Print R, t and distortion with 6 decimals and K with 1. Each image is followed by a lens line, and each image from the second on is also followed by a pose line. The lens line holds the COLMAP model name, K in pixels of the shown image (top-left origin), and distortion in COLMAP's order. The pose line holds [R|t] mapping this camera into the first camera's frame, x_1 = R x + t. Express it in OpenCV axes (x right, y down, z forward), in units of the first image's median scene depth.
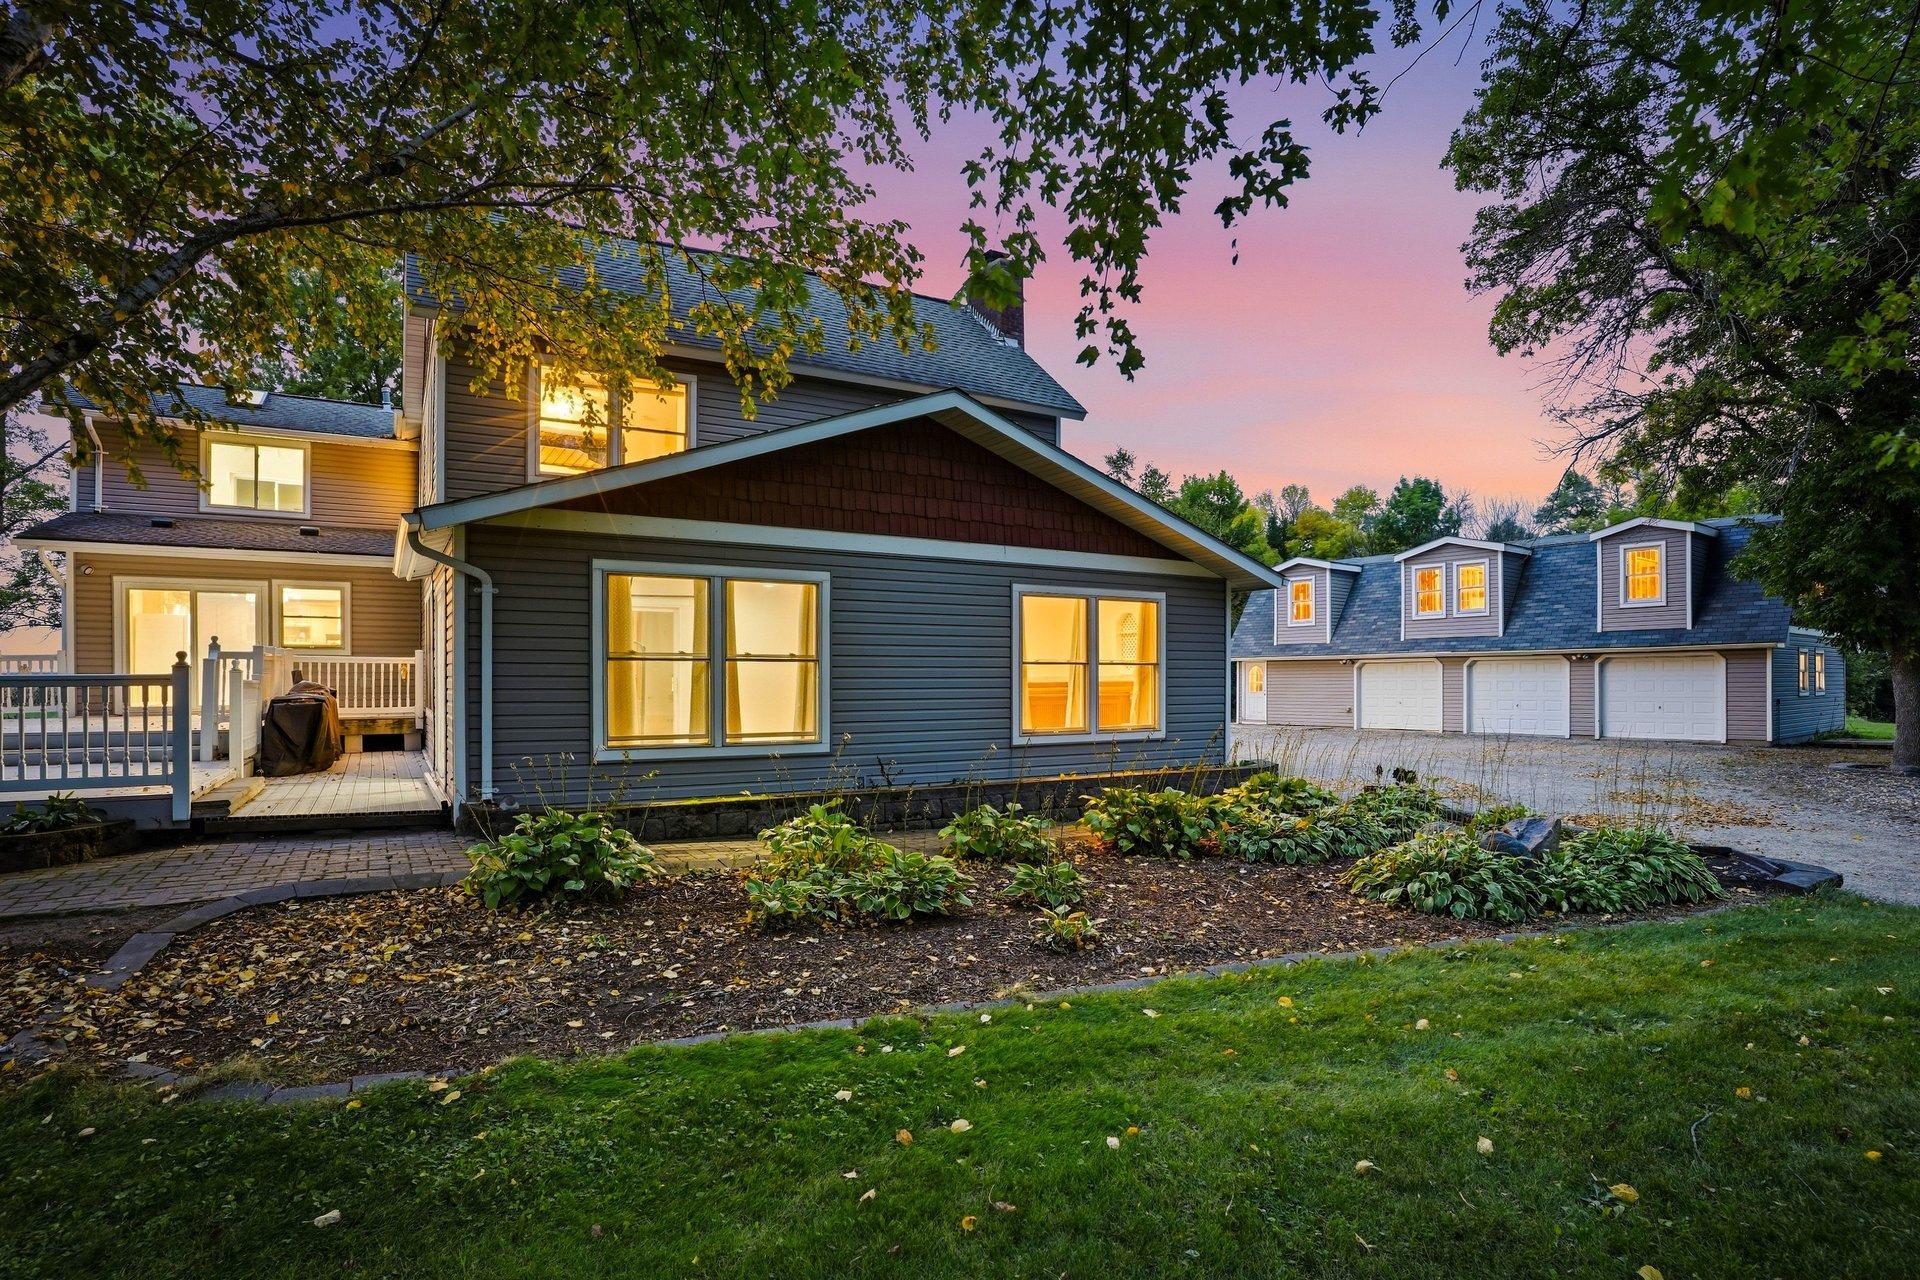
lens RADIAL K [[1049.0, 0, 986.4], [0, 1049.0, 691.3], [0, 0, 1]] dist [-0.088843, 0.046681]
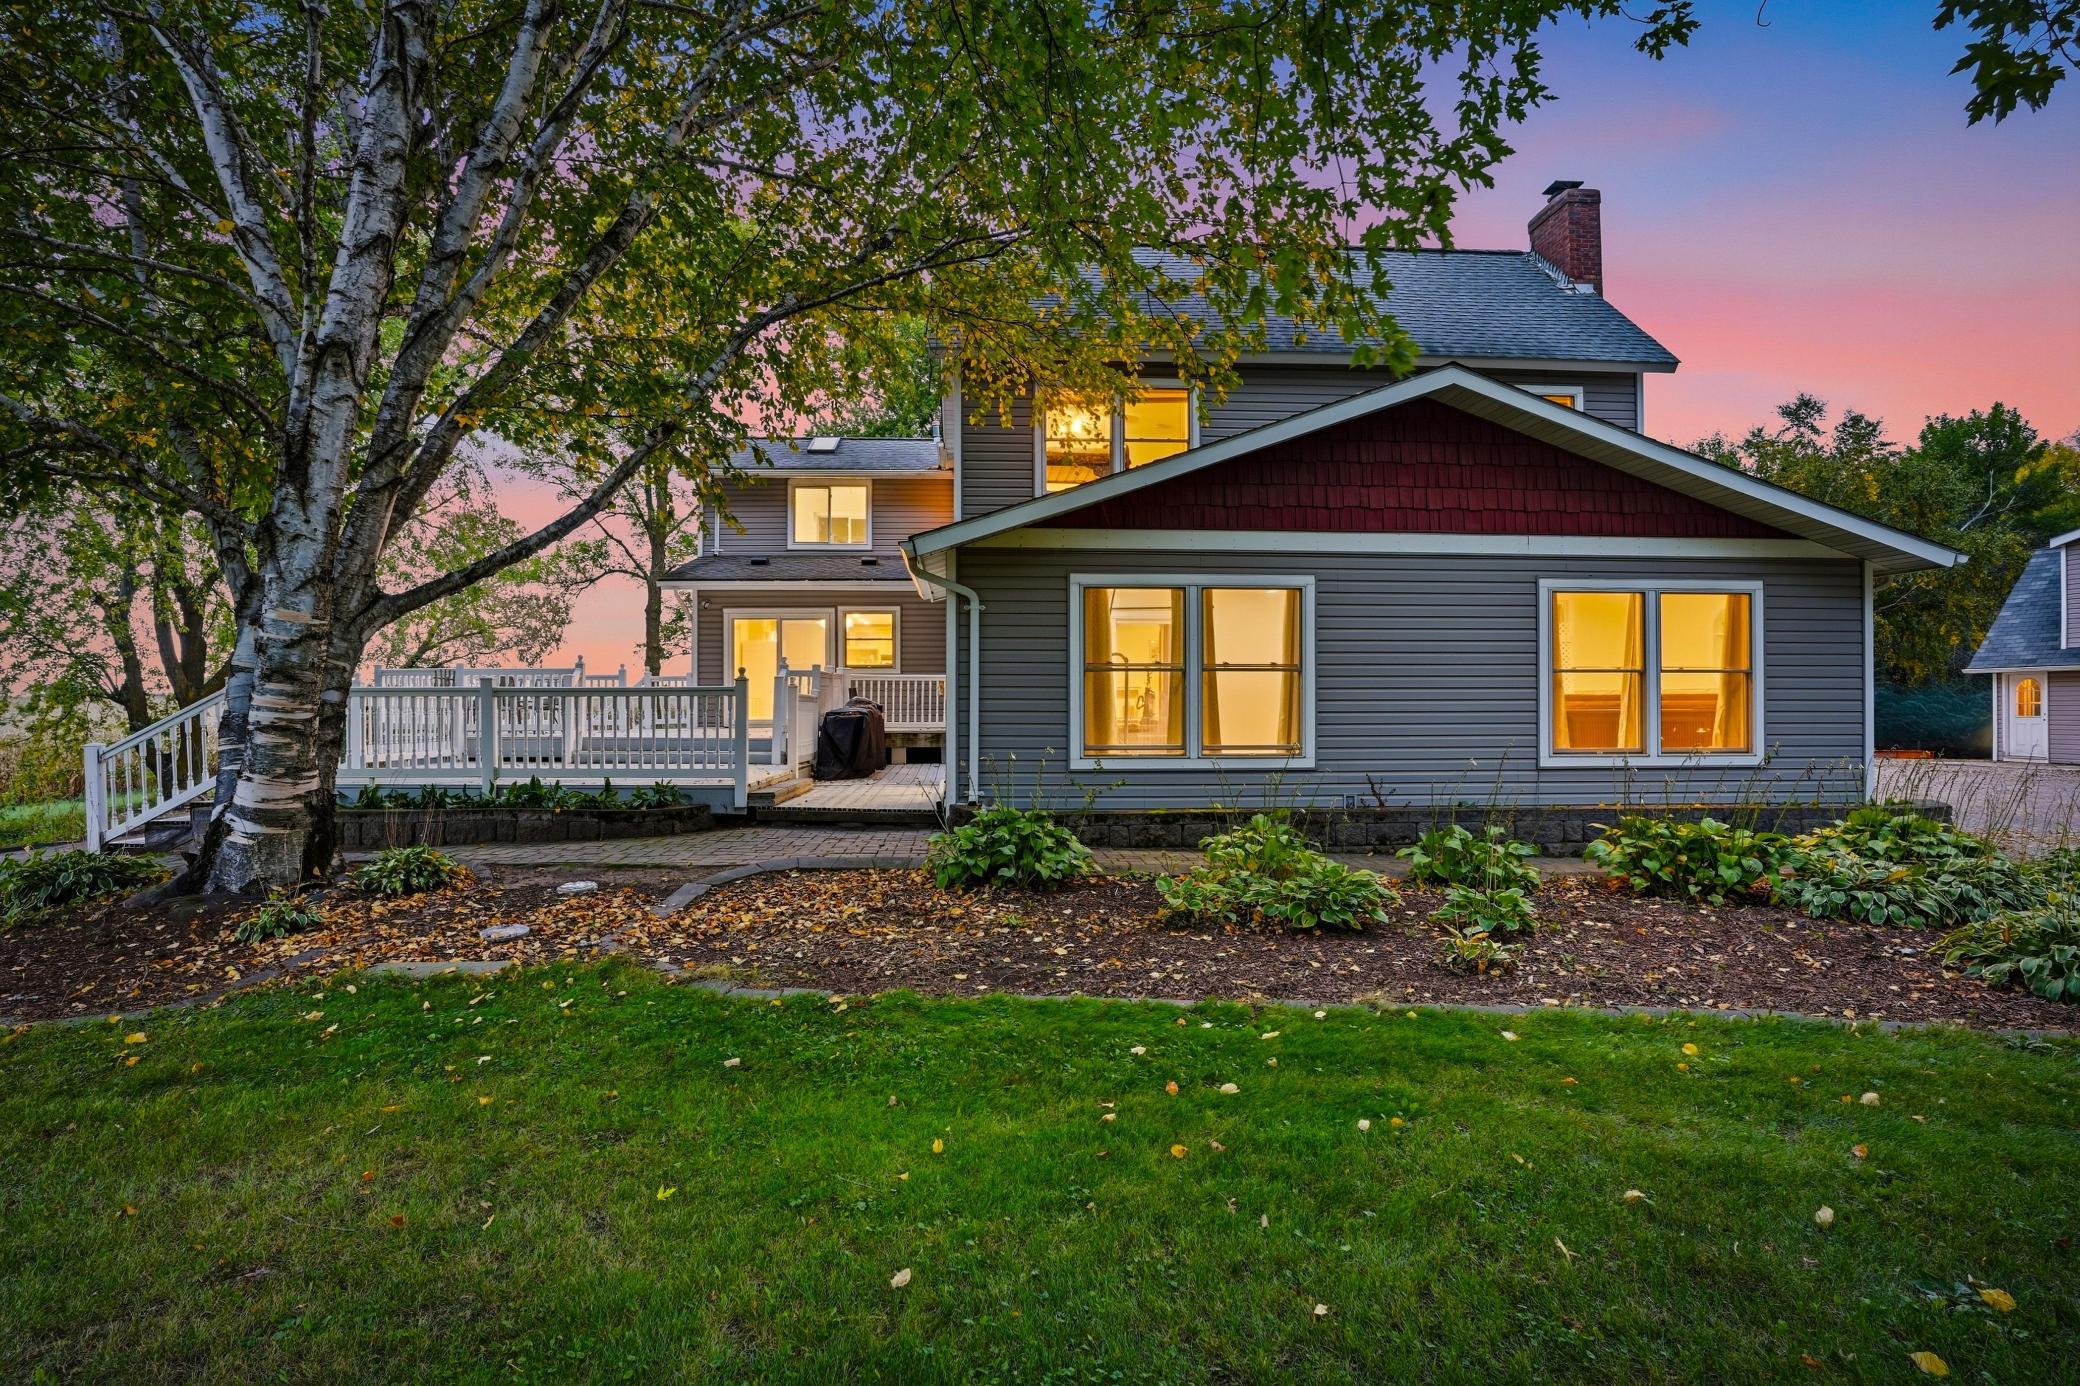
lens RADIAL K [[1440.8, 0, 1158.3], [0, 1440.8, 716.5], [0, 0, 1]] dist [-0.098988, 0.095155]
pose [[0.870790, -0.004590, -0.491633, 0.374023], [-0.005736, 0.999794, -0.019494, 0.039093], [0.491621, 0.019796, 0.870584, -0.191528]]
